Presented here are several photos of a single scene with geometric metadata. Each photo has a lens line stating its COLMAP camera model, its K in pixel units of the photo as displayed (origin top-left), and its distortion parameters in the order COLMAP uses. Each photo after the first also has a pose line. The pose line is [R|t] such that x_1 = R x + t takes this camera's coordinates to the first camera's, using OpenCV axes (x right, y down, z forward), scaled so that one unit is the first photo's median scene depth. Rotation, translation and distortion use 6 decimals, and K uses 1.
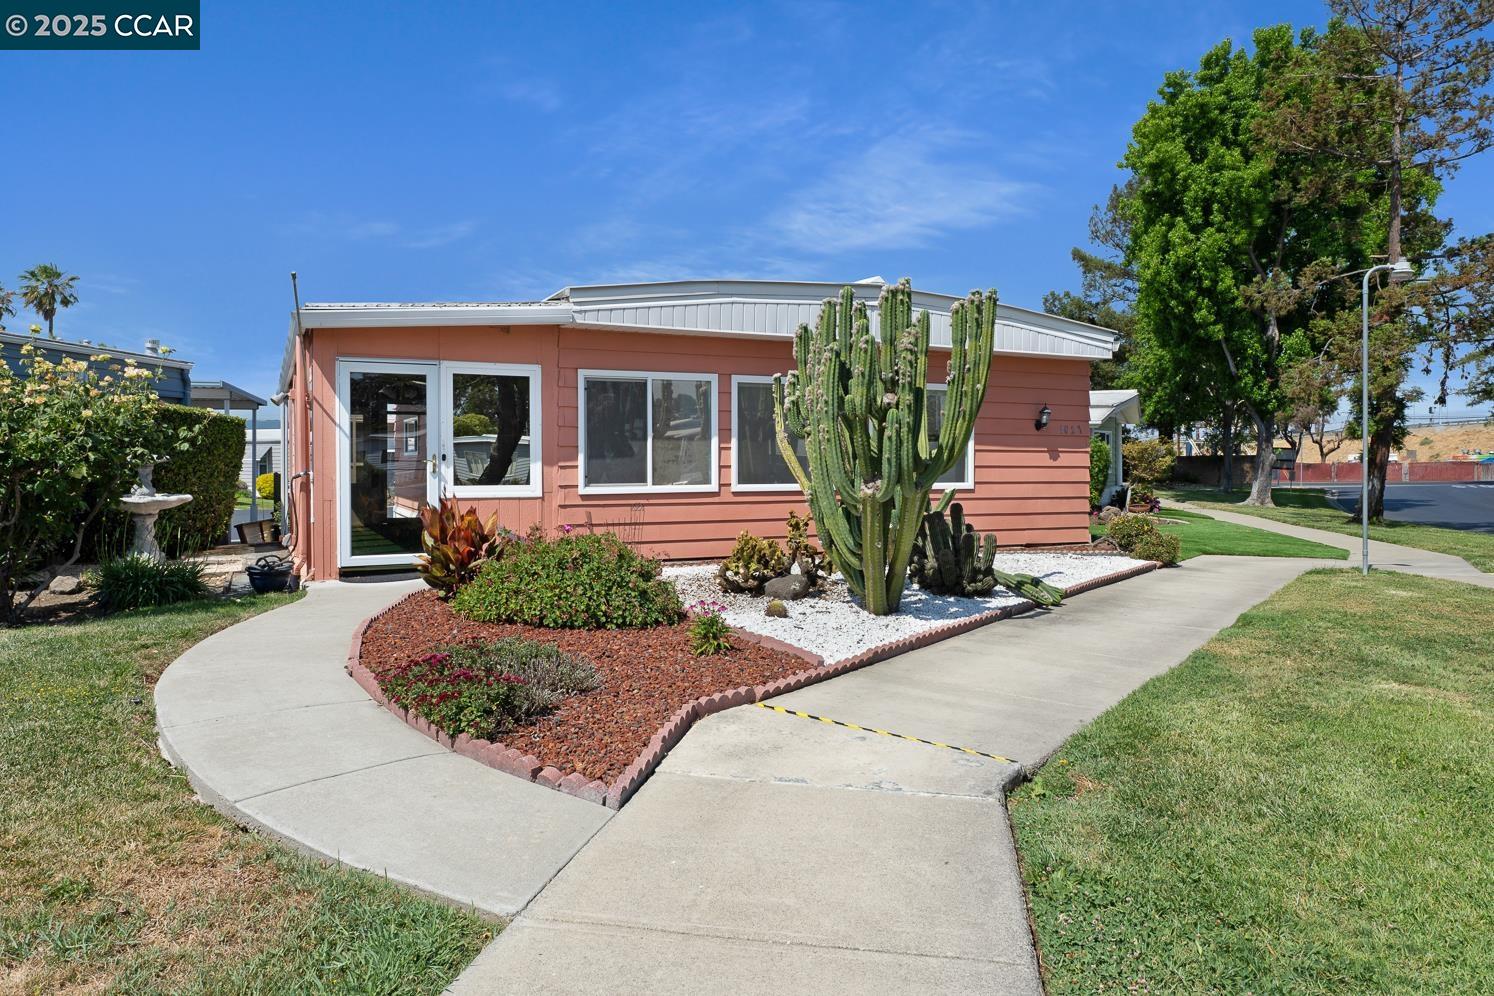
lens RADIAL K [[1023.3, 0, 747.0], [0, 1023.3, 498.0], [0, 0, 1]] dist [-0.000326, 0.000363]
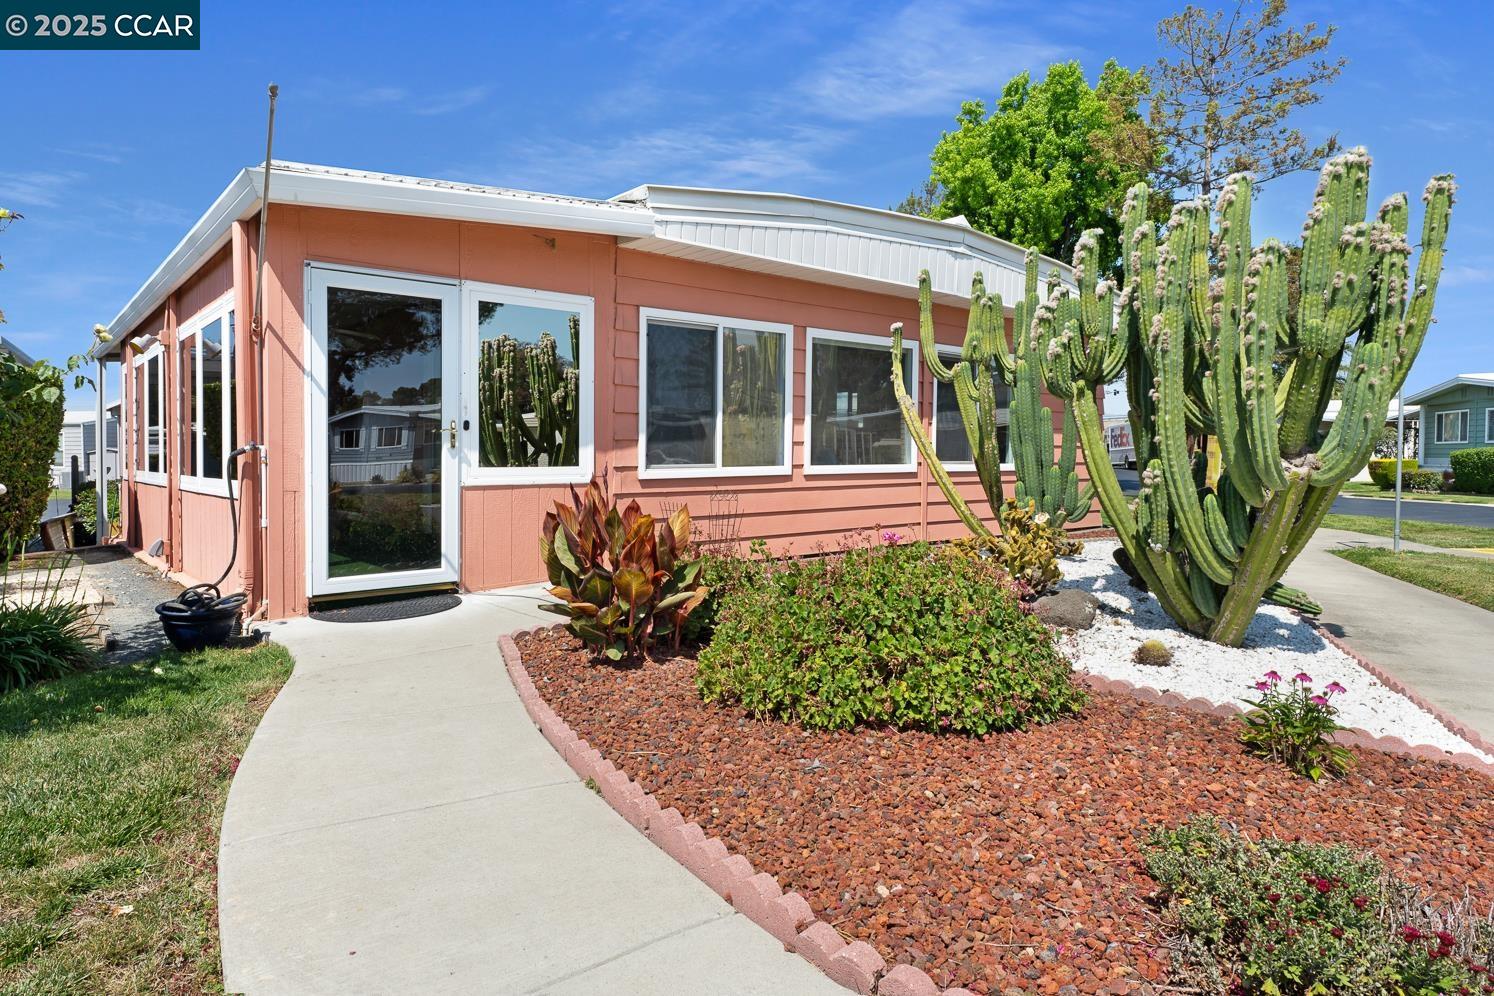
lens RADIAL K [[890.1, 0, 747.5], [0, 890.1, 504.1], [0, 0, 1]] dist [-0.000747, -0.001526]
pose [[0.965028, -0.014218, 0.261760, -0.242445], [0.007728, 0.999637, 0.025806, -0.001495], [-0.262032, -0.022880, 0.964788, 0.344336]]
